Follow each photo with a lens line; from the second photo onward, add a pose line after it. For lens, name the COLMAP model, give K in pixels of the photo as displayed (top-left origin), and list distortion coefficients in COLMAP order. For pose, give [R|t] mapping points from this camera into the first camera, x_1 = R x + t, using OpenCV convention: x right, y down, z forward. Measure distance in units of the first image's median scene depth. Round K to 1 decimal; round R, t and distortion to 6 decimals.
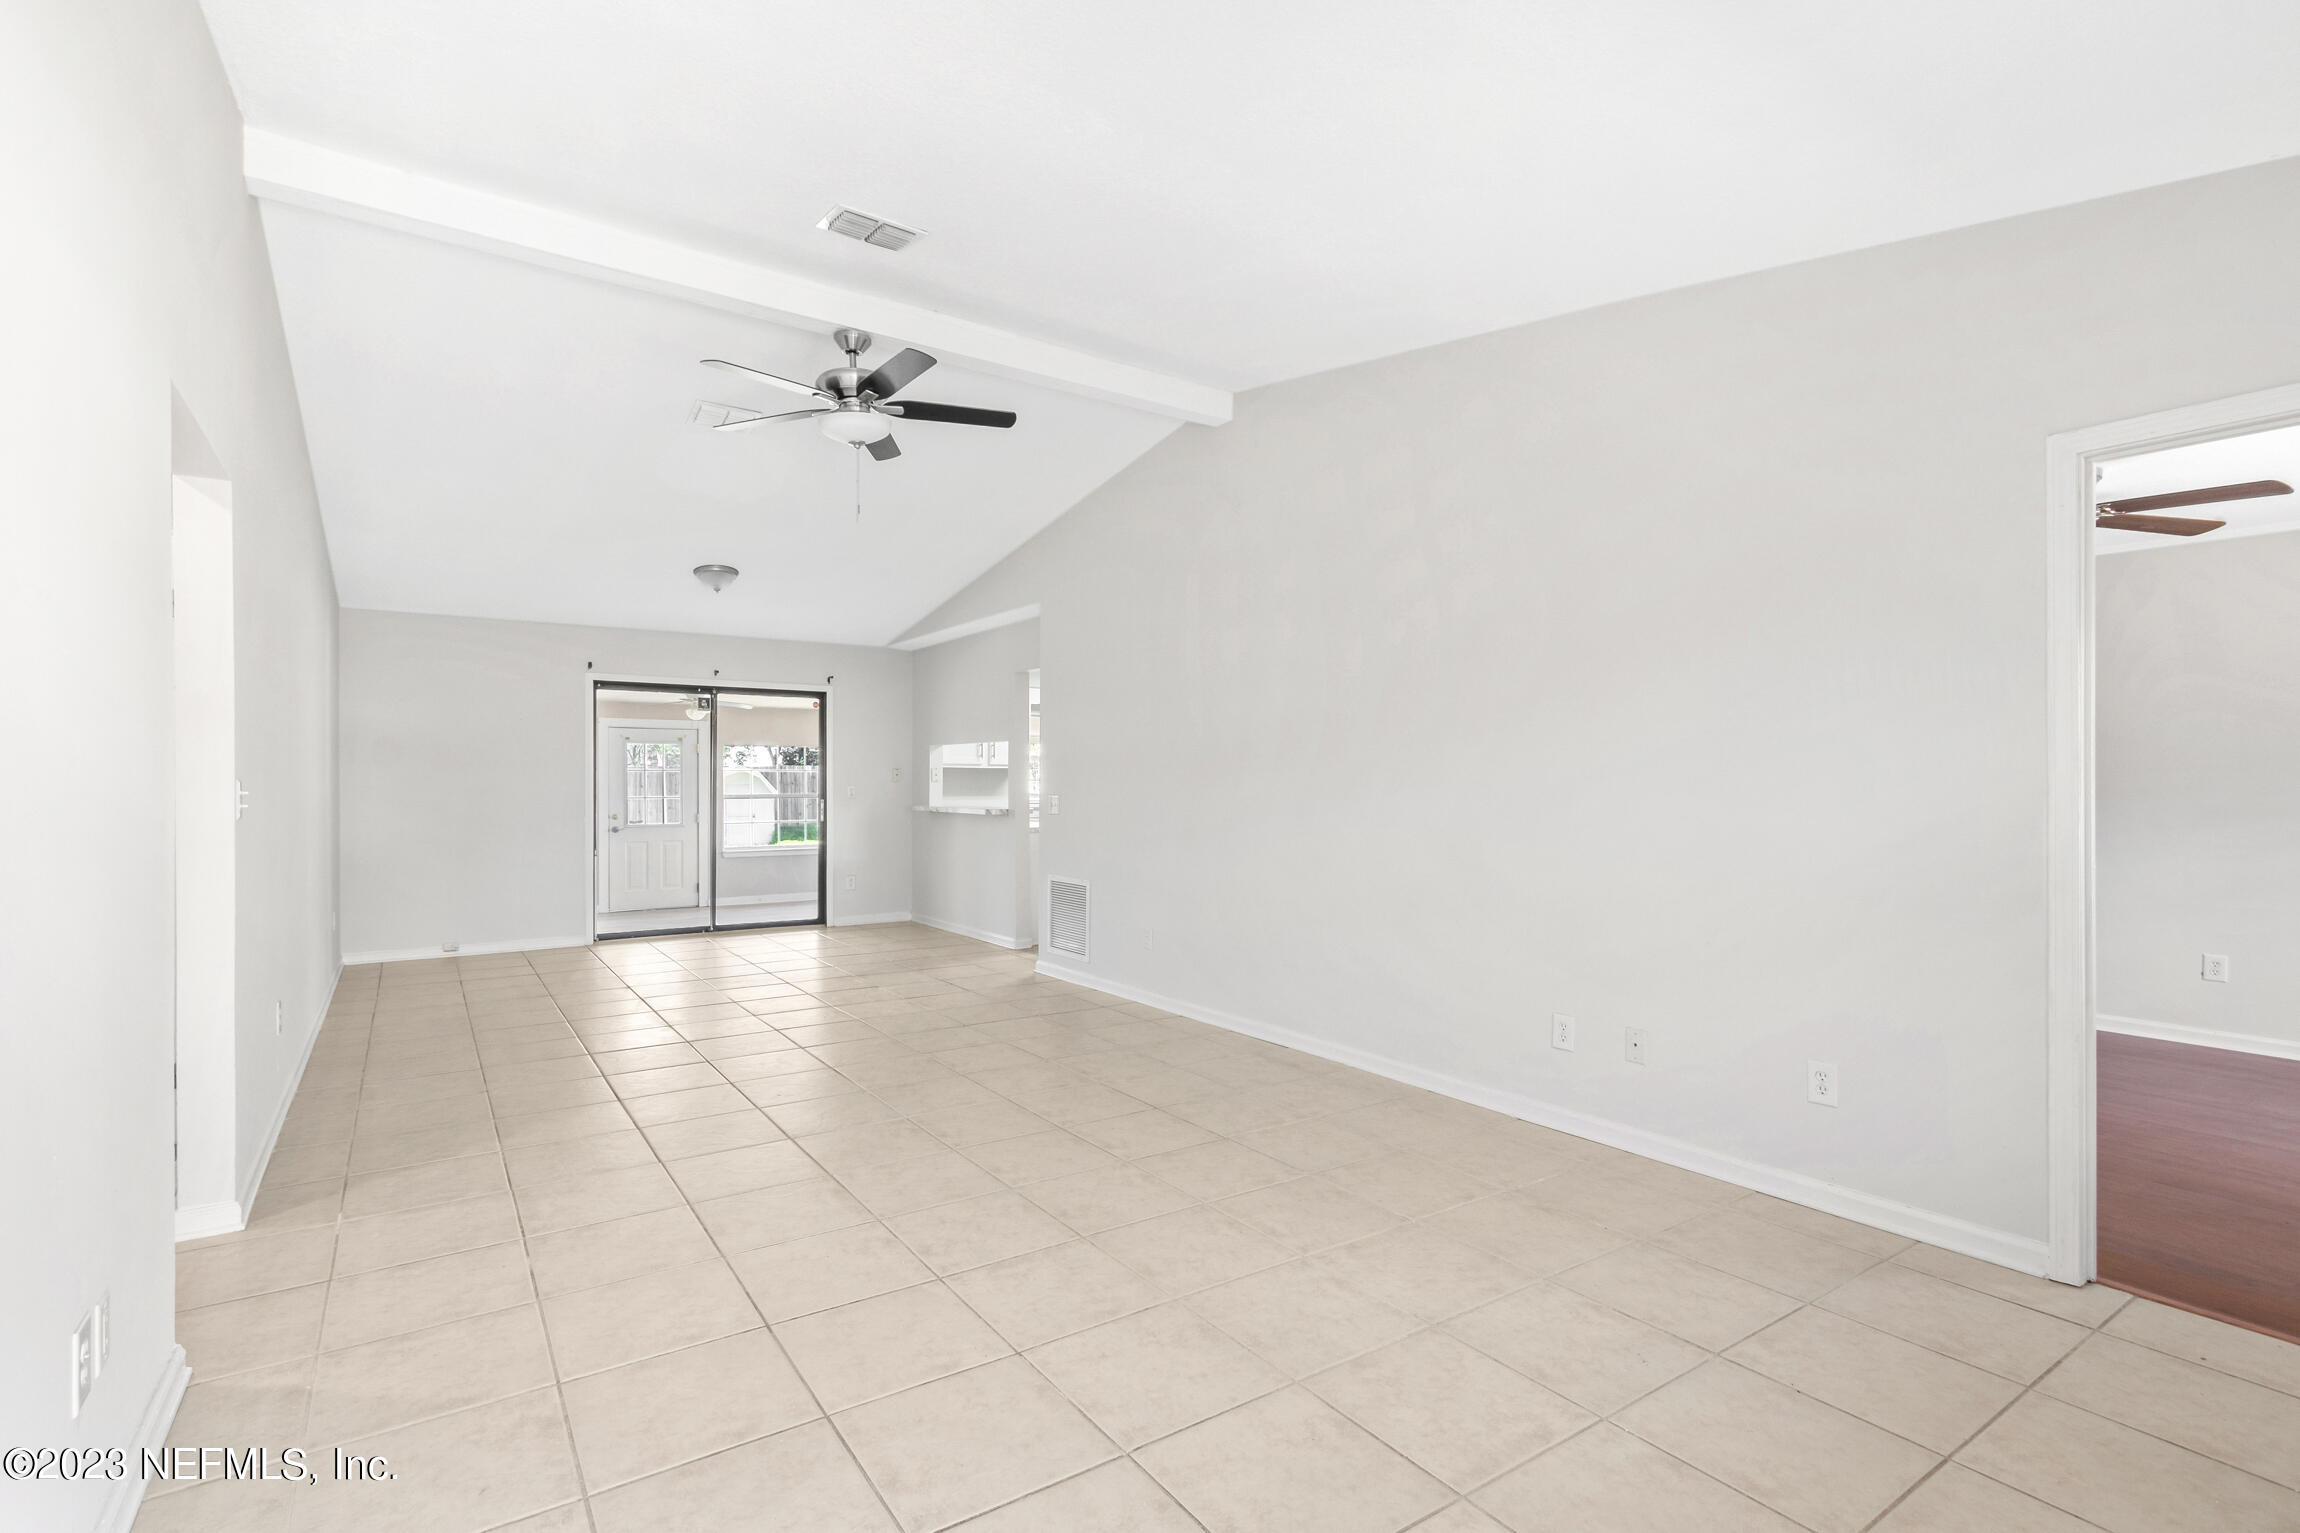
lens RADIAL K [[1058.2, 0, 1148.3], [0, 1058.2, 786.0], [0, 0, 1]] dist [0.001313, -0.000045]
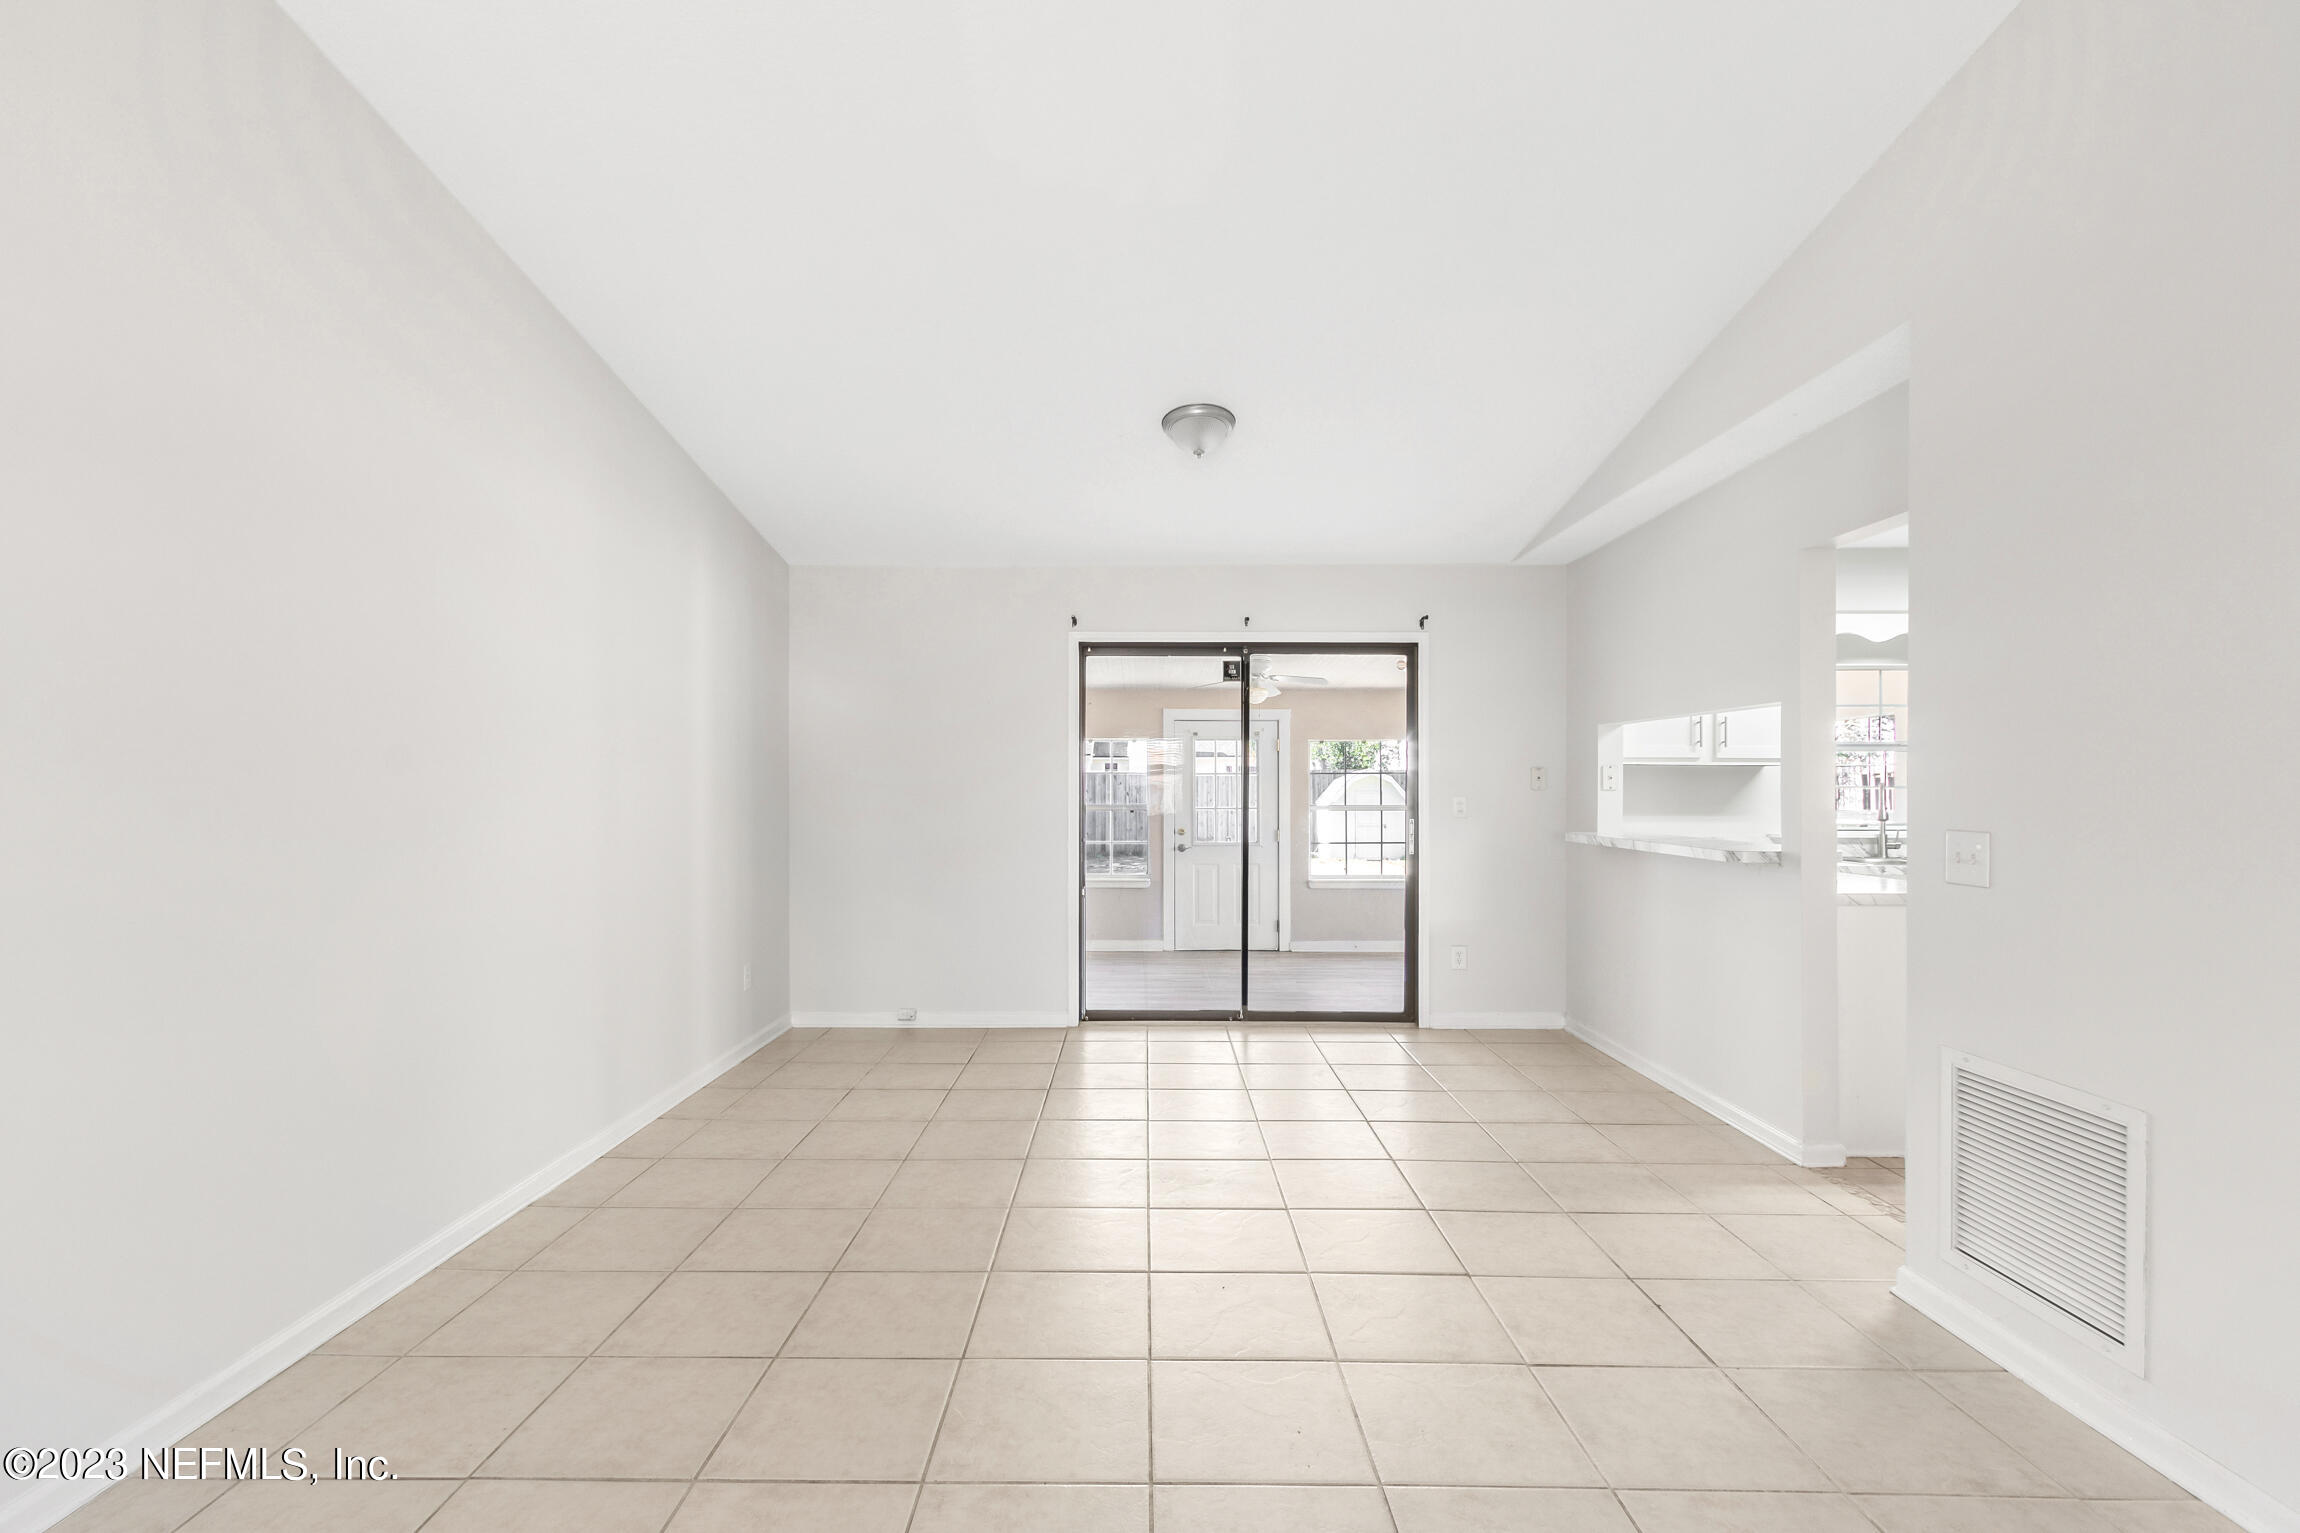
lens RADIAL K [[1058.2, 0, 1148.3], [0, 1058.2, 786.0], [0, 0, 1]] dist [0.001313, -0.000045]
pose [[0.824972, -0.000717, -0.565173, -0.091228], [-0.001923, 0.999990, -0.004075, -0.003430], [0.565170, 0.004448, 0.824962, 0.427472]]
